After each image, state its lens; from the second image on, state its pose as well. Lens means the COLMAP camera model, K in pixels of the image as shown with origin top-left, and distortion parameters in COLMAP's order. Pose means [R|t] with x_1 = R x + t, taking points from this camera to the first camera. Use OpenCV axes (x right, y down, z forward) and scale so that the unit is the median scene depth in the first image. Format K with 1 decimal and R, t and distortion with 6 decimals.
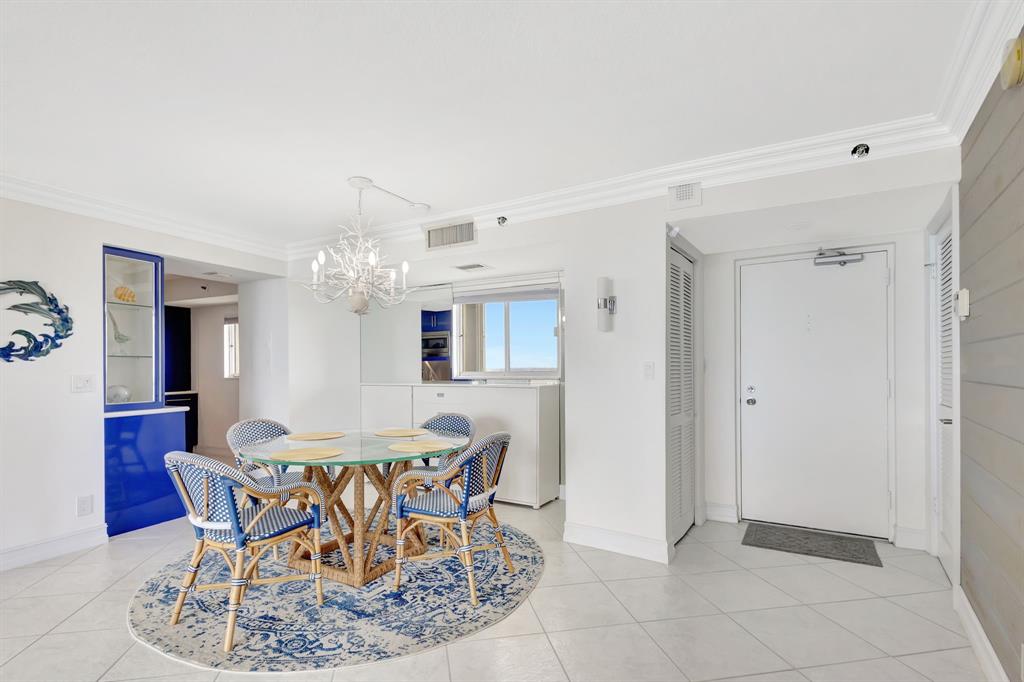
lens RADIAL K [[498.3, 0, 509.3], [0, 498.3, 366.8], [0, 0, 1]] dist [-0.001802, -0.000218]
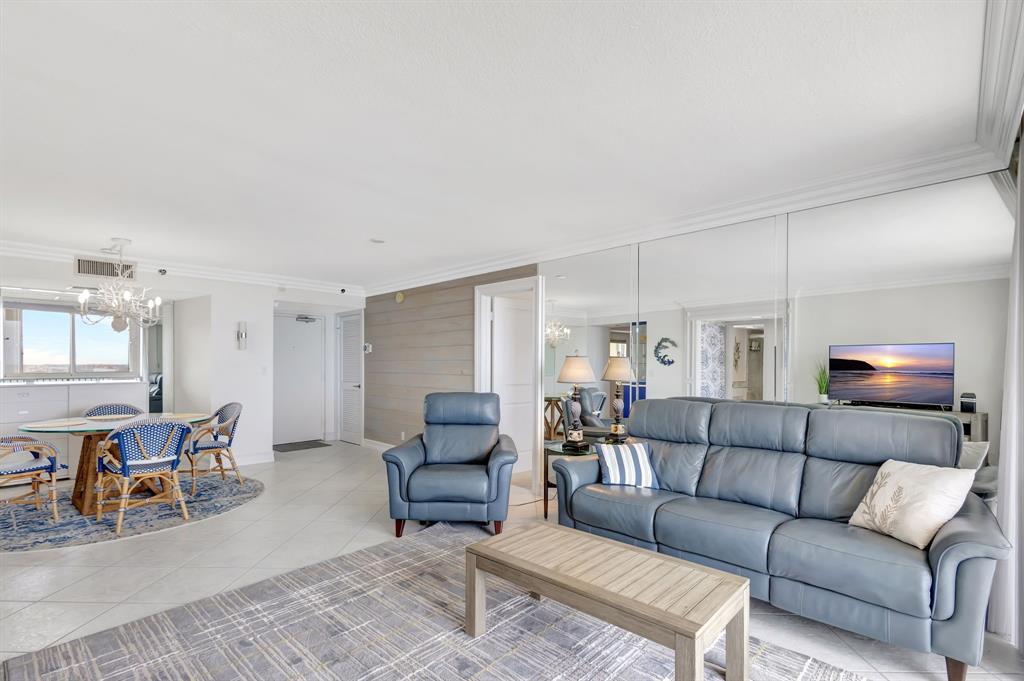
lens RADIAL K [[498.3, 0, 509.3], [0, 498.3, 366.3], [0, 0, 1]] dist [-0.001802, -0.000218]
pose [[0.214957, 0.002028, 0.976621, -1.614993], [0.000149, 0.999998, -0.002109, -0.005635], [-0.976624, 0.000599, 0.214956, -0.454364]]
